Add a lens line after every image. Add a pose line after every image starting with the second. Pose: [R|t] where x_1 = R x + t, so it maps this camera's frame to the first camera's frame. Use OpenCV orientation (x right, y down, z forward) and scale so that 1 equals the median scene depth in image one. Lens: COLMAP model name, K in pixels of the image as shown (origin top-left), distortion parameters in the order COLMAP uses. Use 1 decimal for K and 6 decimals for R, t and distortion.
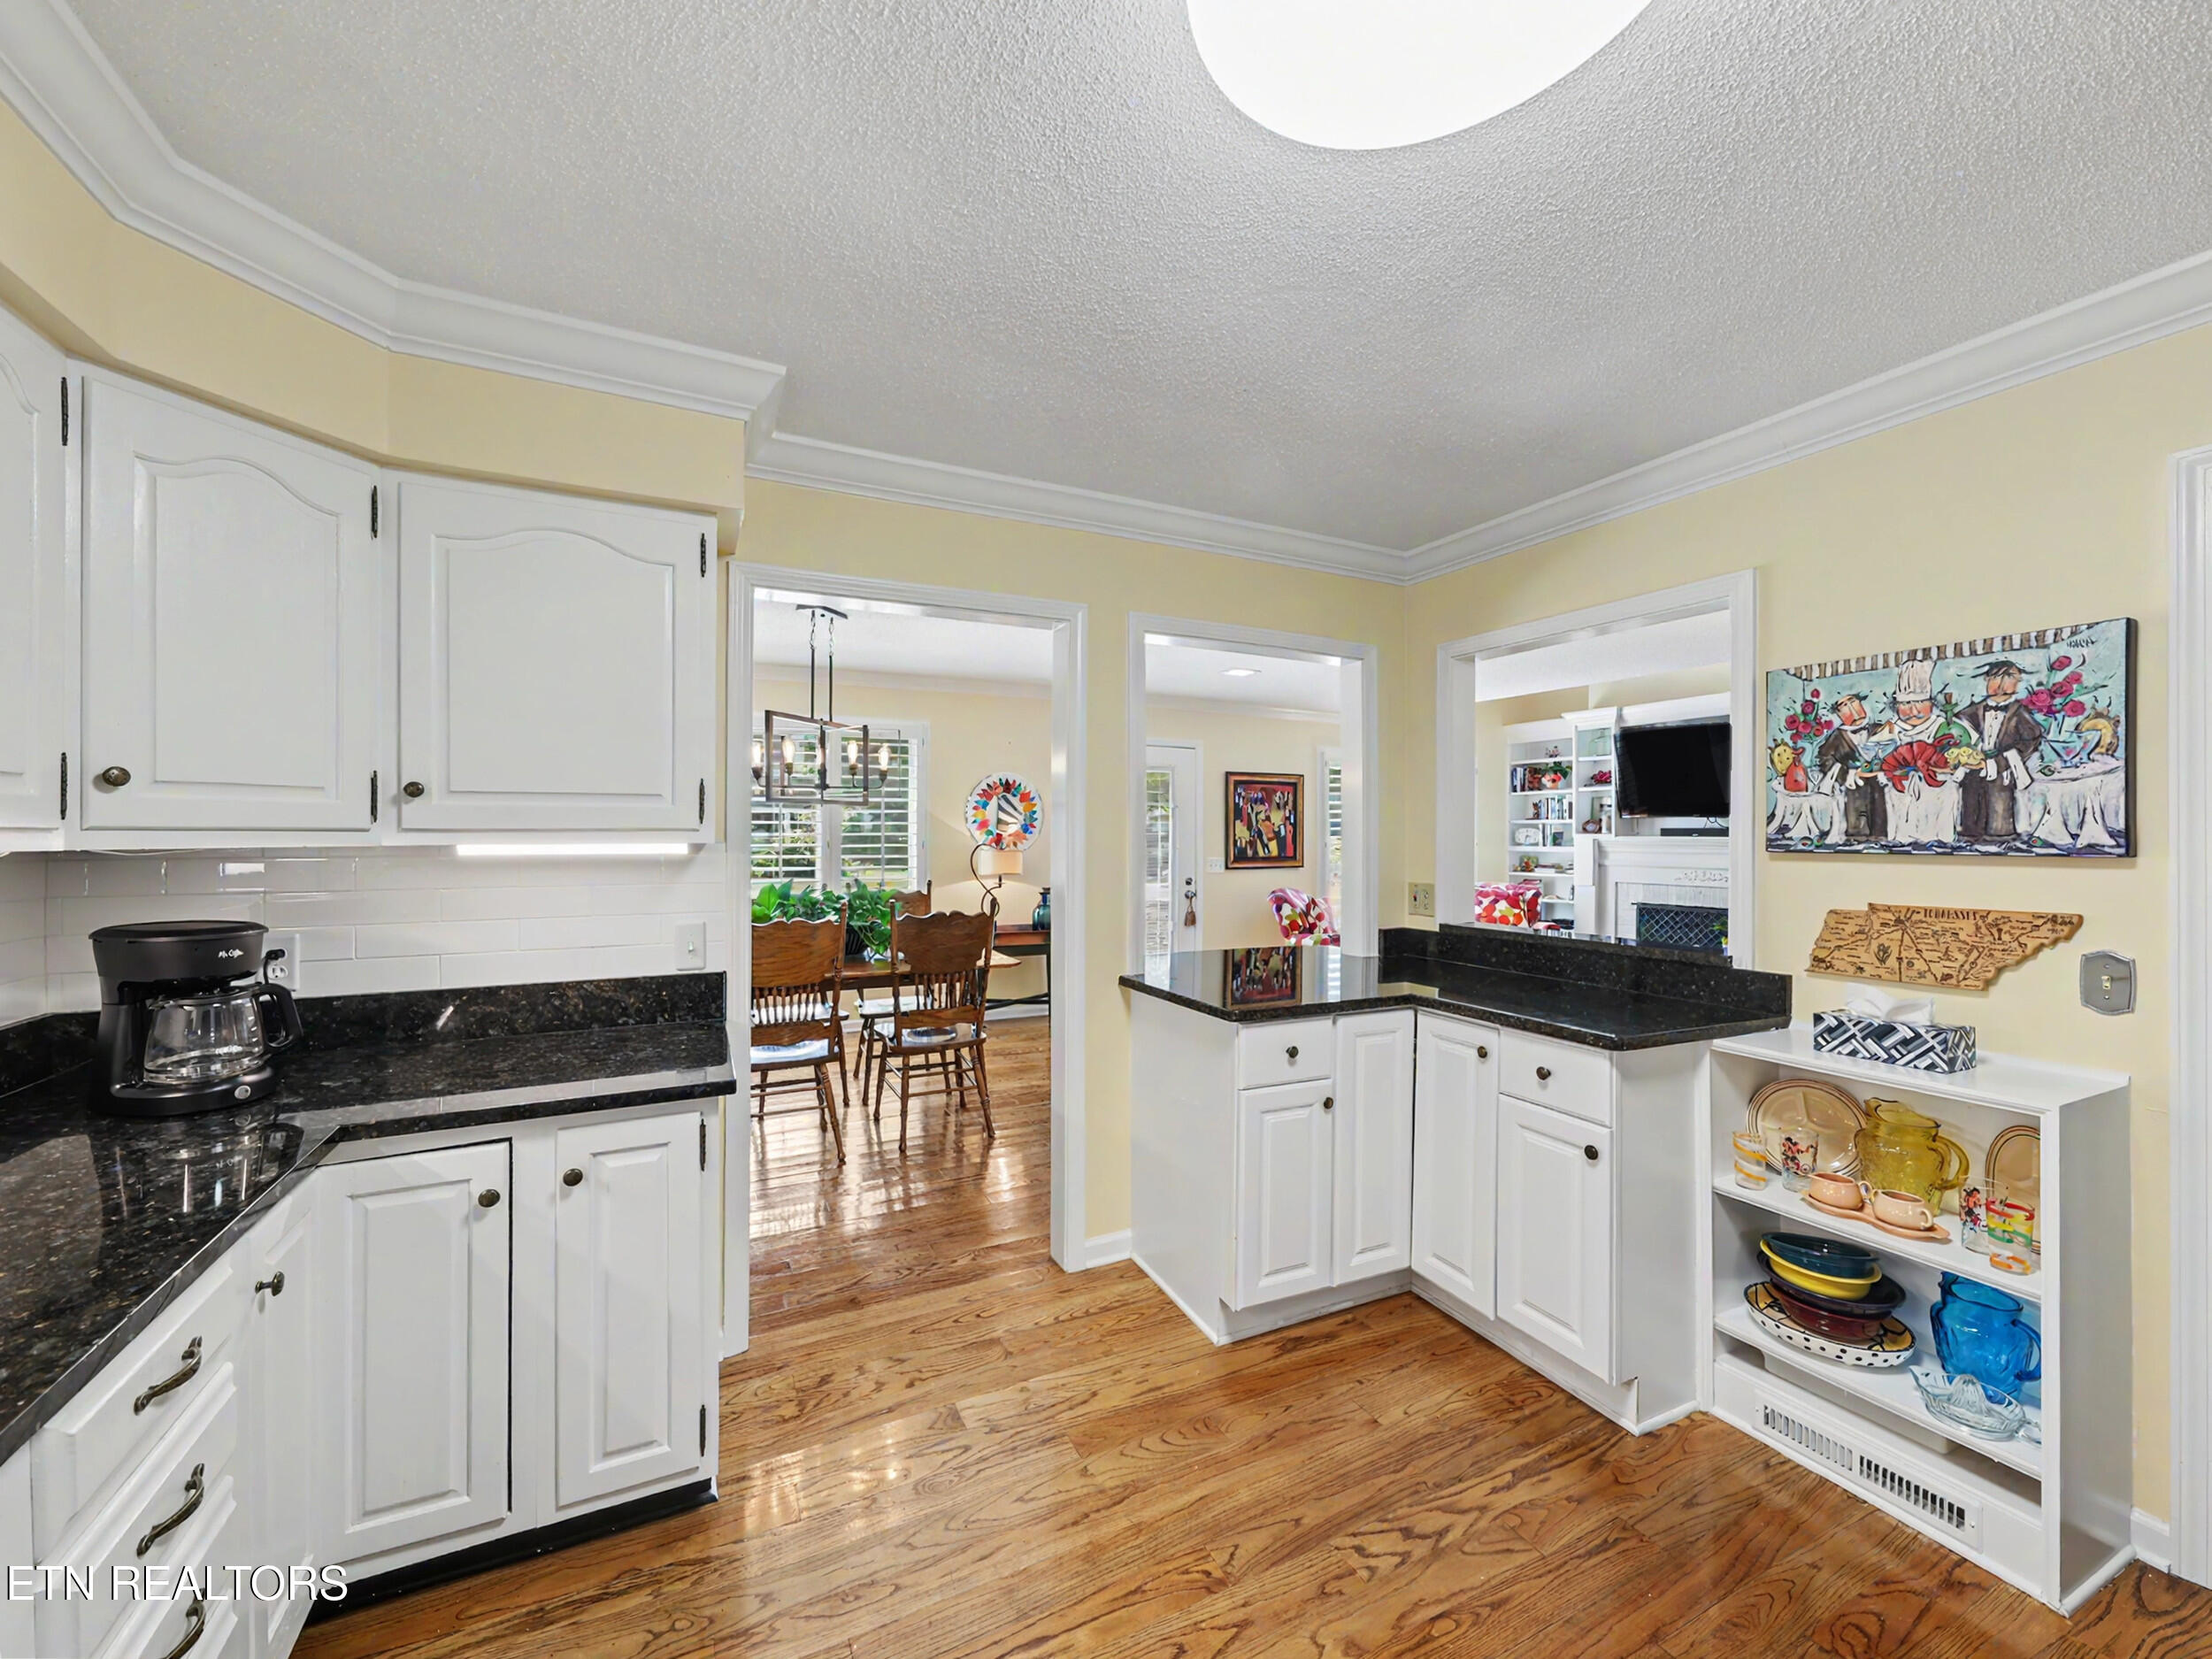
lens RADIAL K [[865.4, 0, 1106.0], [0, 865.4, 829.5], [0, 0, 1]] dist [-0.025542, 0.000027]
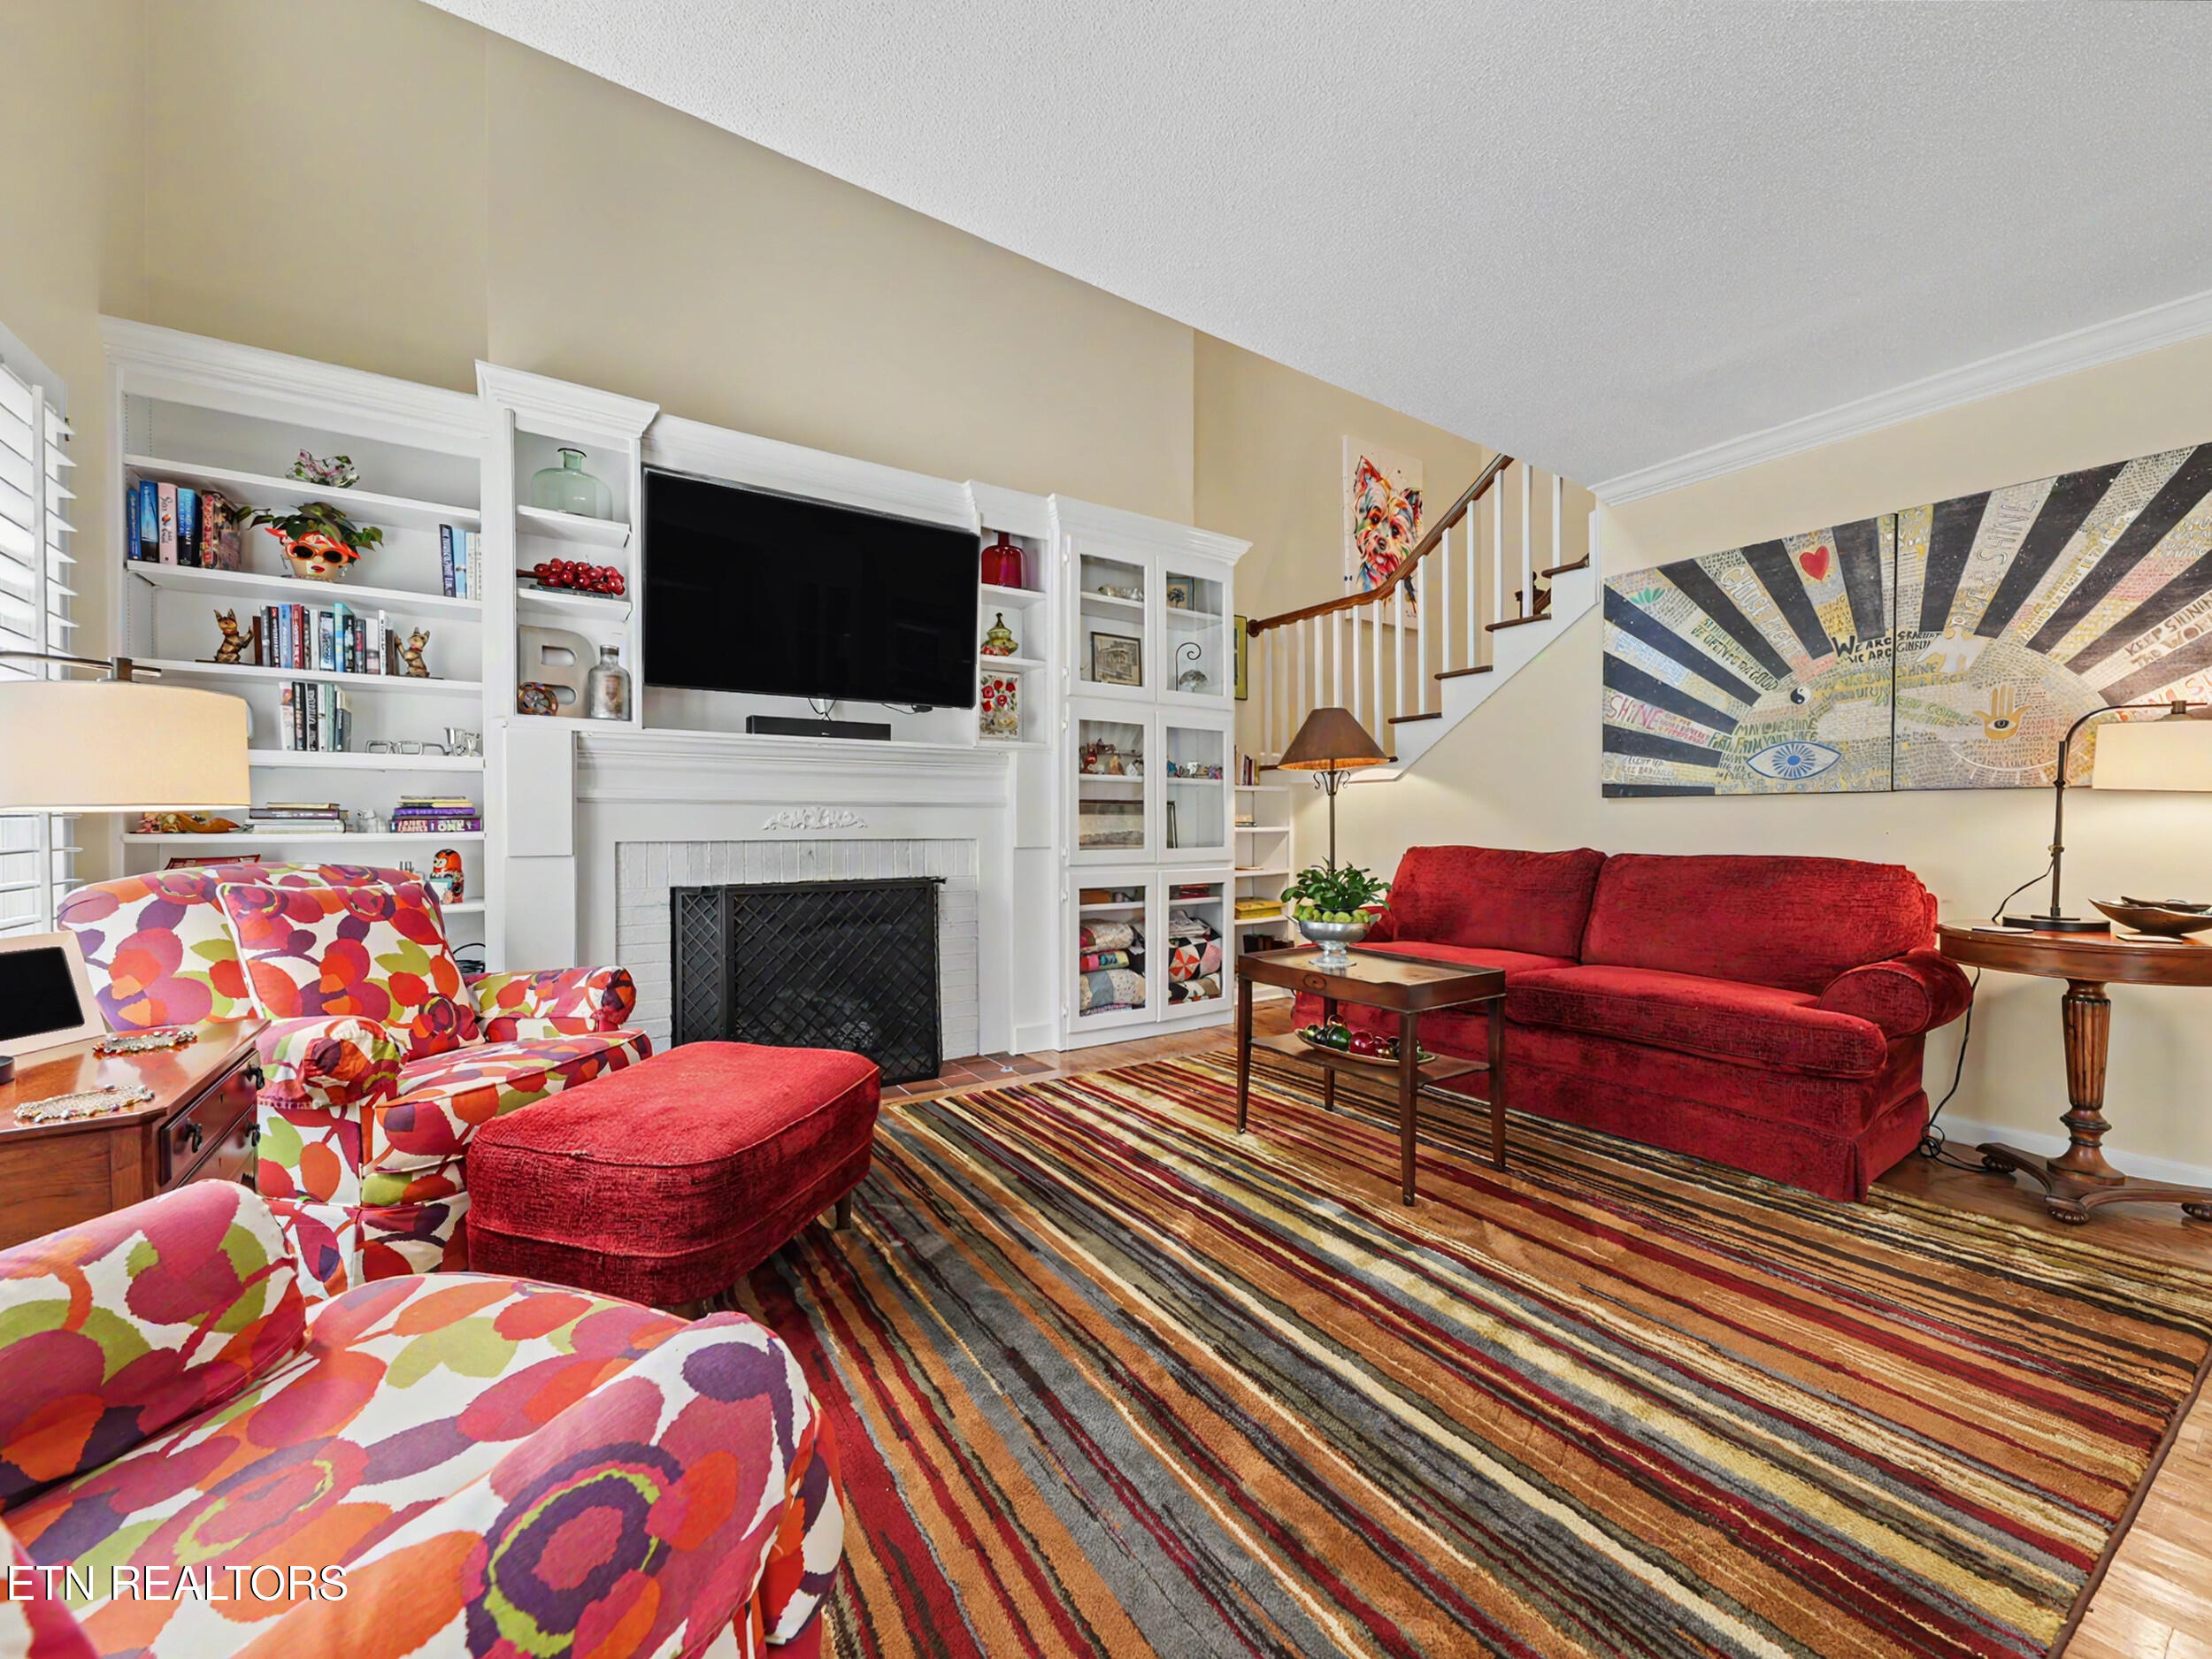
lens RADIAL K [[884.1, 0, 1101.3], [0, 884.1, 825.9], [0, 0, 1]] dist [-0.032329, 0.031359]
pose [[-0.124519, -0.002025, 0.992215, 0.161734], [-0.004540, 0.999989, 0.001472, 0.053044], [-0.992207, -0.004321, -0.124527, 0.841219]]
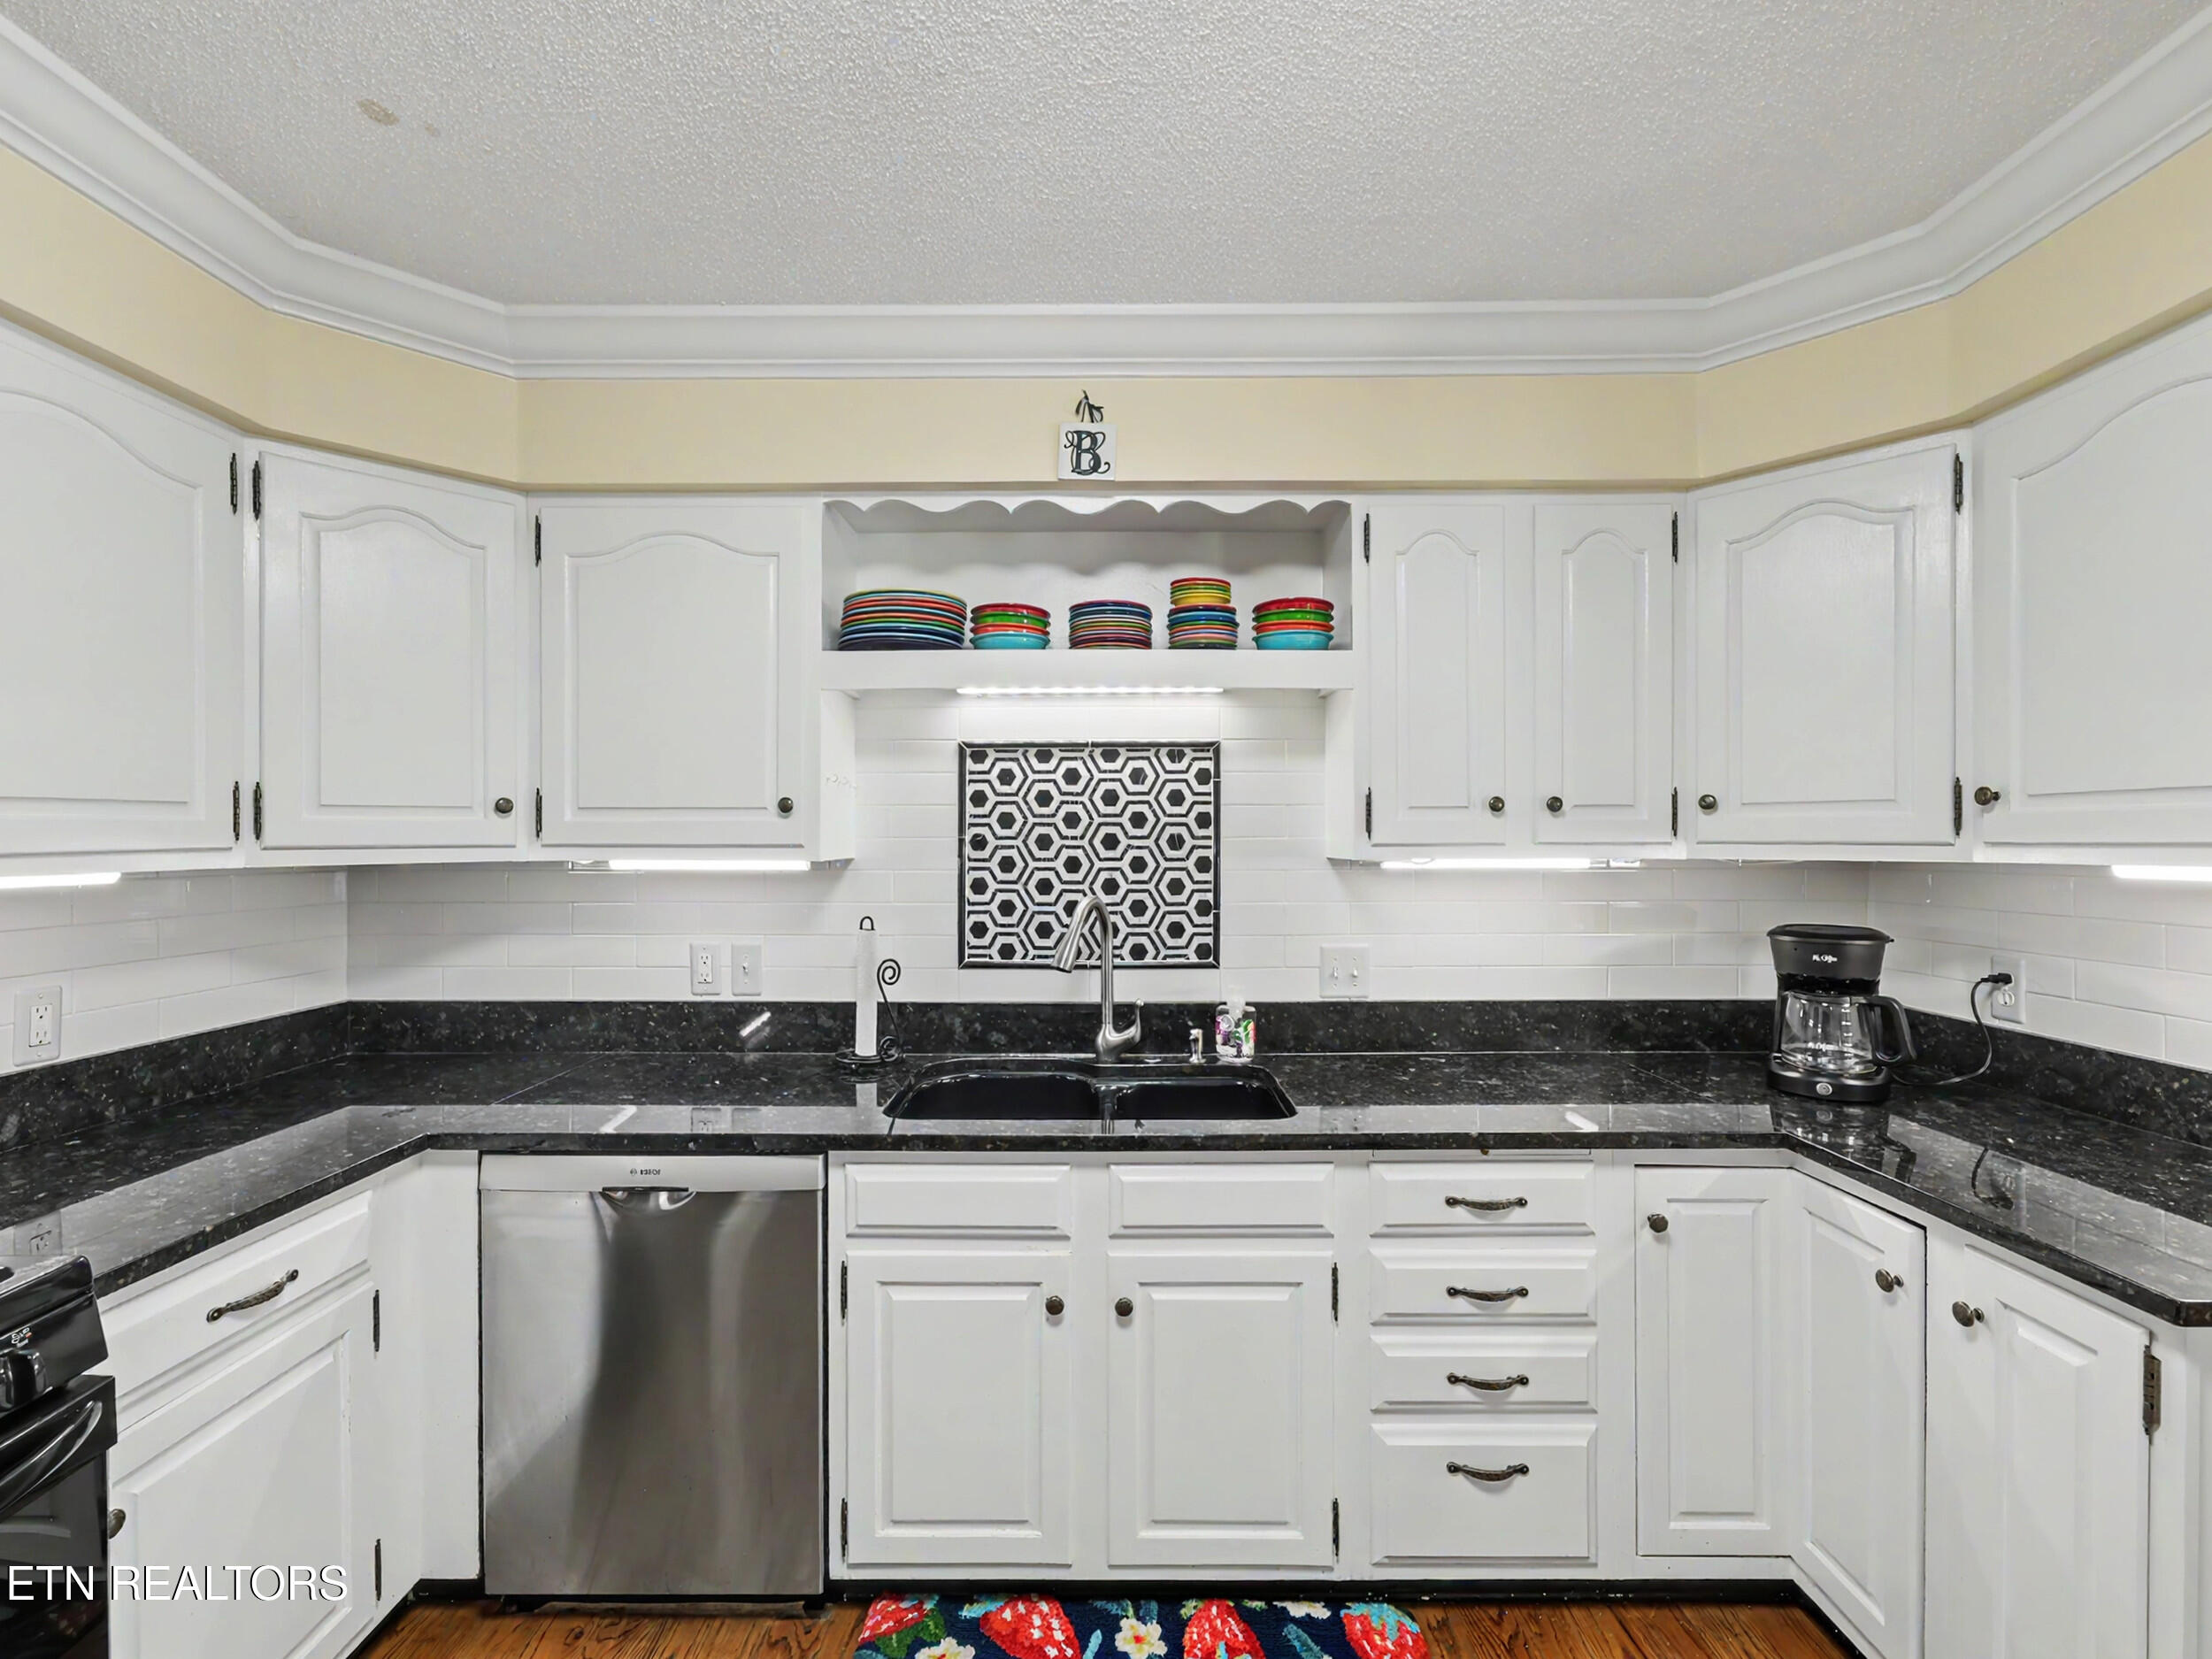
lens RADIAL K [[995.9, 0, 1106.0], [0, 995.9, 829.5], [0, 0, 1]] dist [-0.022145, 0.021312]
pose [[-0.445134, -0.006787, -0.895438, 0.103441], [0.003216, 0.999953, -0.009179, -0.001886], [0.895458, -0.006966, -0.445091, 0.151903]]
